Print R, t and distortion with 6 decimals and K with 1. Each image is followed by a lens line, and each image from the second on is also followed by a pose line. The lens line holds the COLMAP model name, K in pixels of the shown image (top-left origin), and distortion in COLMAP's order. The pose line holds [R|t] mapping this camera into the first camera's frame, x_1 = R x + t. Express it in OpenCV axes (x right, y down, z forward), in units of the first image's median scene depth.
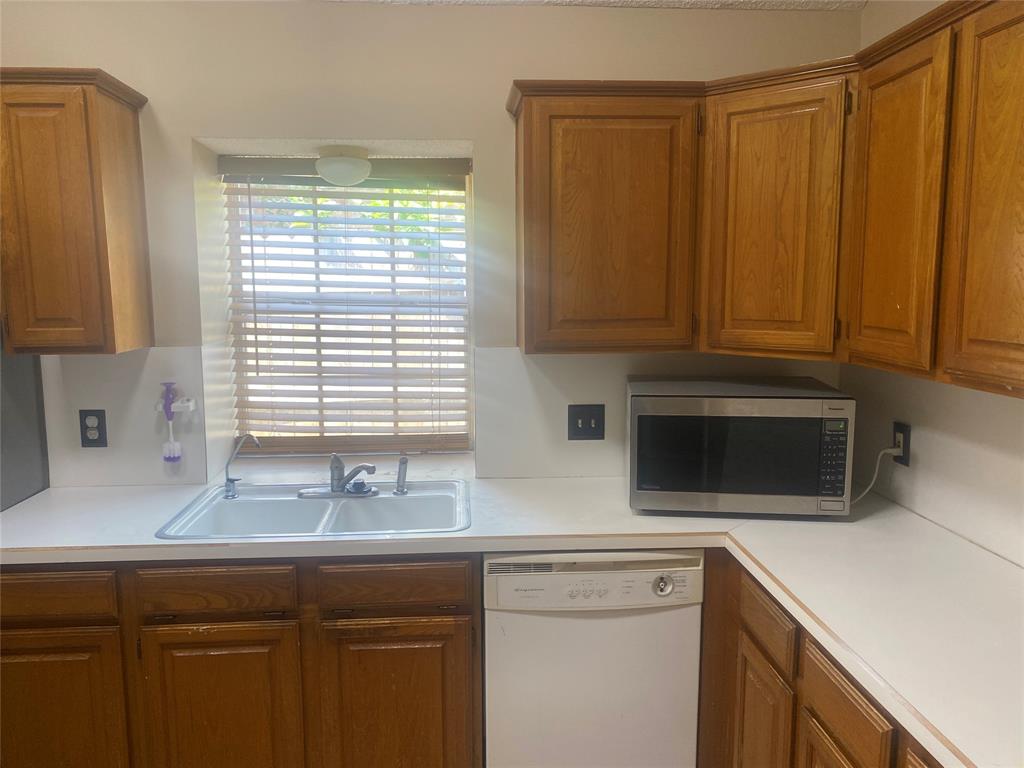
lens RADIAL K [[778.8, 0, 517.1], [0, 778.8, 389.4], [0, 0, 1]] dist [0.003656, -0.013472]
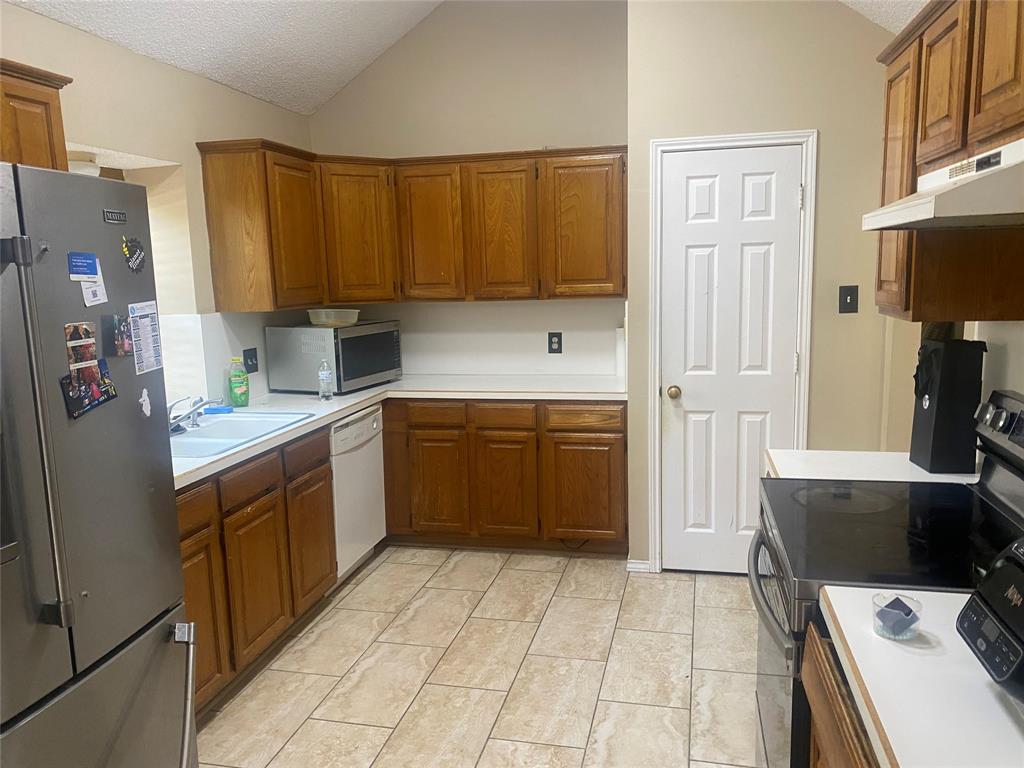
lens RADIAL K [[778.8, 0, 511.2], [0, 778.8, 386.3], [0, 0, 1]] dist [0.003656, -0.013472]
pose [[0.293866, -0.148070, 0.944308, -1.455938], [0.152094, 0.982585, 0.106741, 0.008853], [-0.943668, 0.112256, 0.311269, 0.080234]]
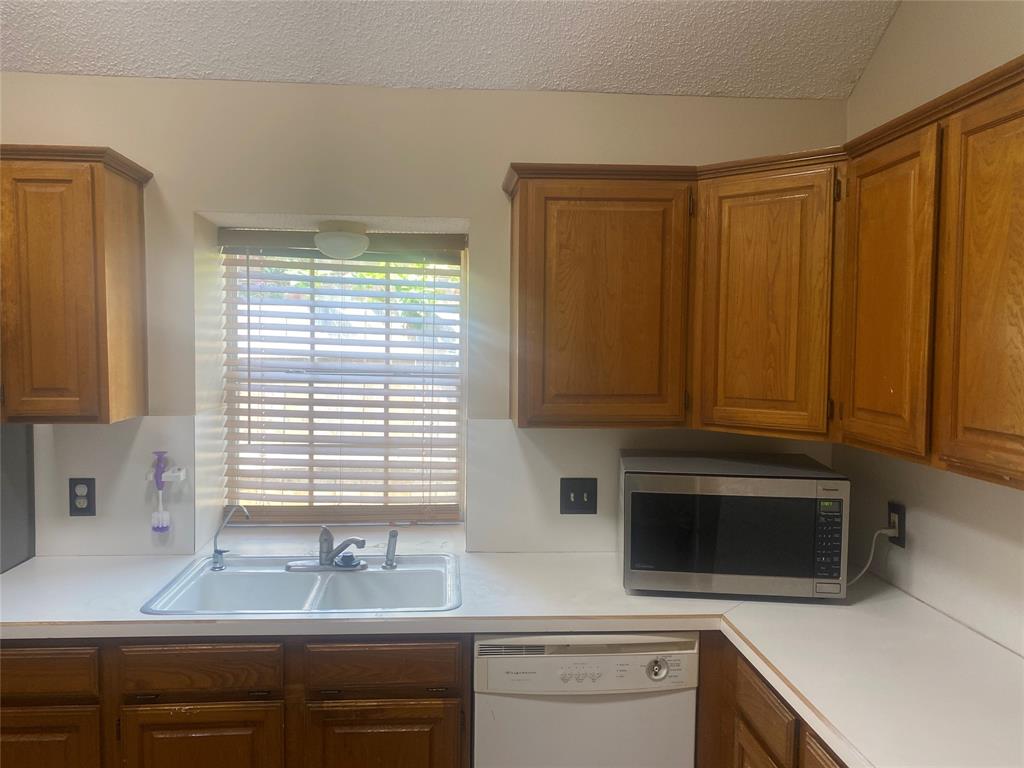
lens RADIAL K [[778.8, 0, 504.6], [0, 778.8, 388.4], [0, 0, 1]] dist [0.003656, -0.013472]
pose [[0.999917, 0.012882, -0.000323, -0.008238], [-0.012869, 0.997034, -0.075875, -0.022501], [-0.000655, 0.075873, 0.997117, -0.001623]]
